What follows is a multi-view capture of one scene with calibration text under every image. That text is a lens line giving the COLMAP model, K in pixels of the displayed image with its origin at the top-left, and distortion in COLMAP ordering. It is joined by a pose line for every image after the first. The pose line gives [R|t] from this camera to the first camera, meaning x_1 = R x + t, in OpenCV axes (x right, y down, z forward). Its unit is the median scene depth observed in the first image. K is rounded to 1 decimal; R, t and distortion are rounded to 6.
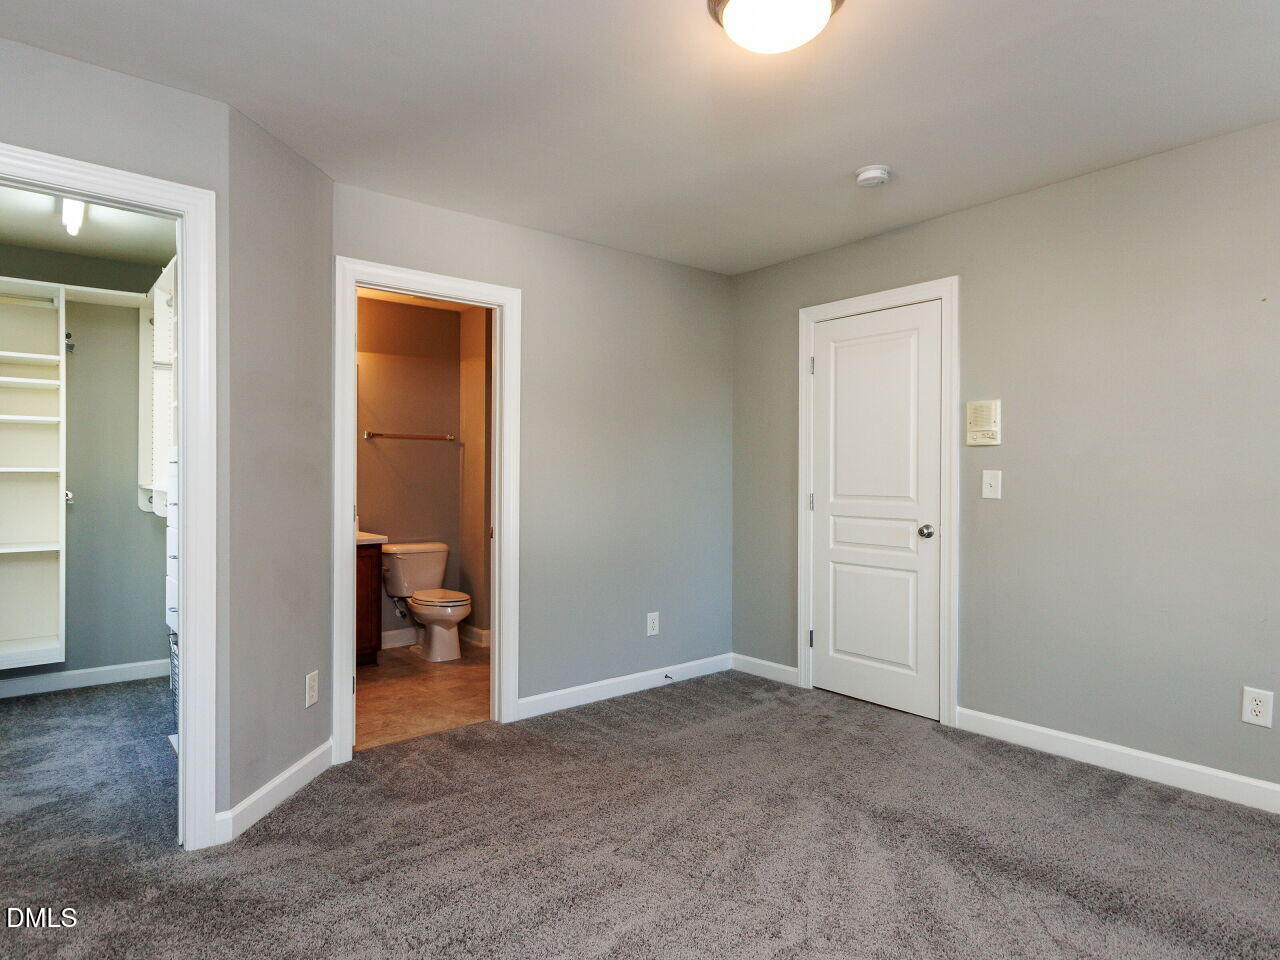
lens RADIAL K [[752.9, 0, 643.9], [0, 752.9, 484.4], [0, 0, 1]] dist [0.002018, 0.000668]
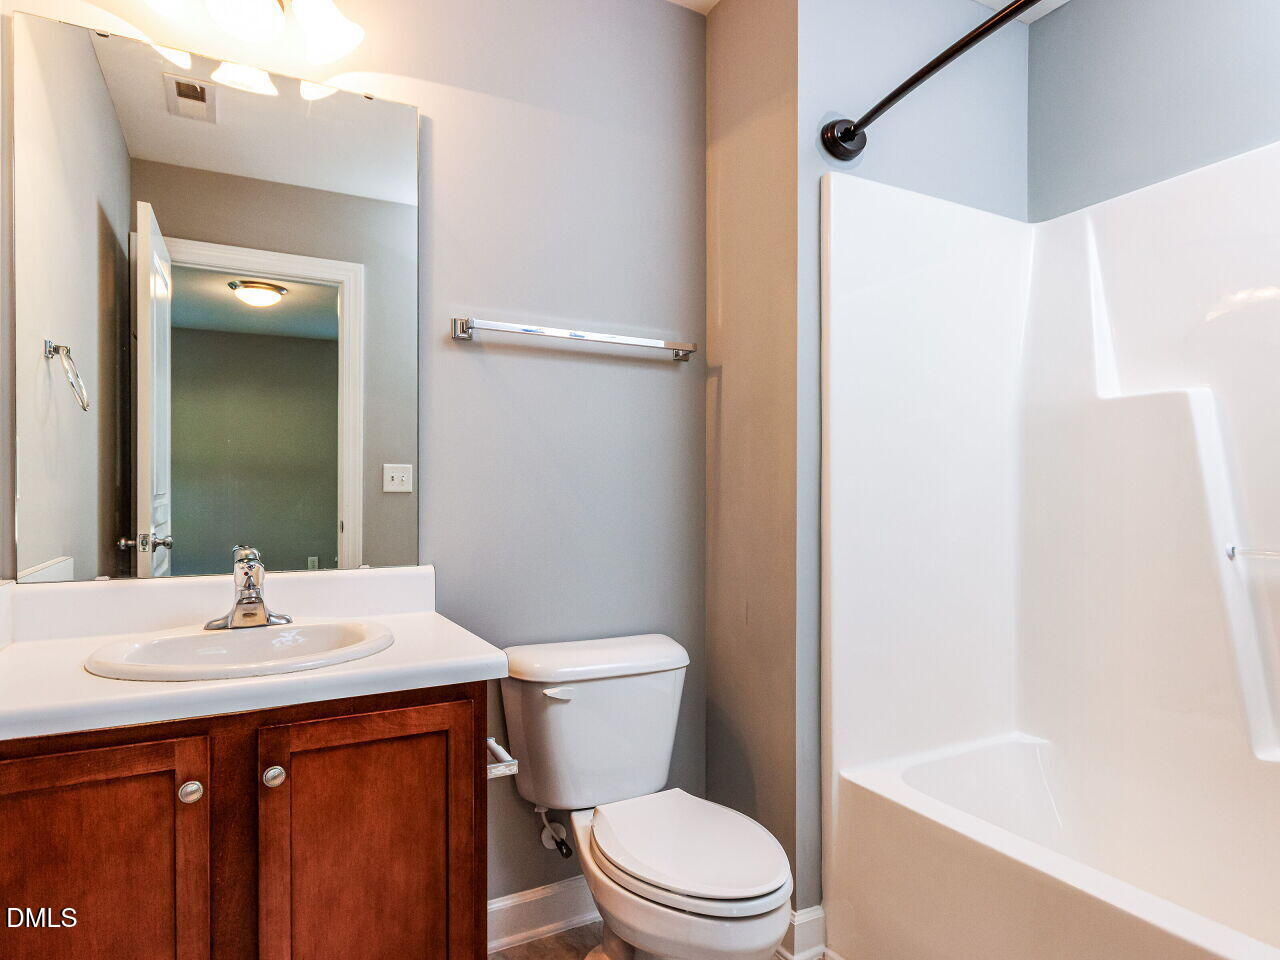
lens RADIAL K [[752.9, 0, 643.9], [0, 752.9, 484.4], [0, 0, 1]] dist [0.002018, 0.000668]
pose [[0.979353, -0.000255, -0.202157, -0.212959], [-0.002415, 0.999913, -0.012961, 0.010490], [0.202143, 0.013181, 0.979267, 0.666127]]
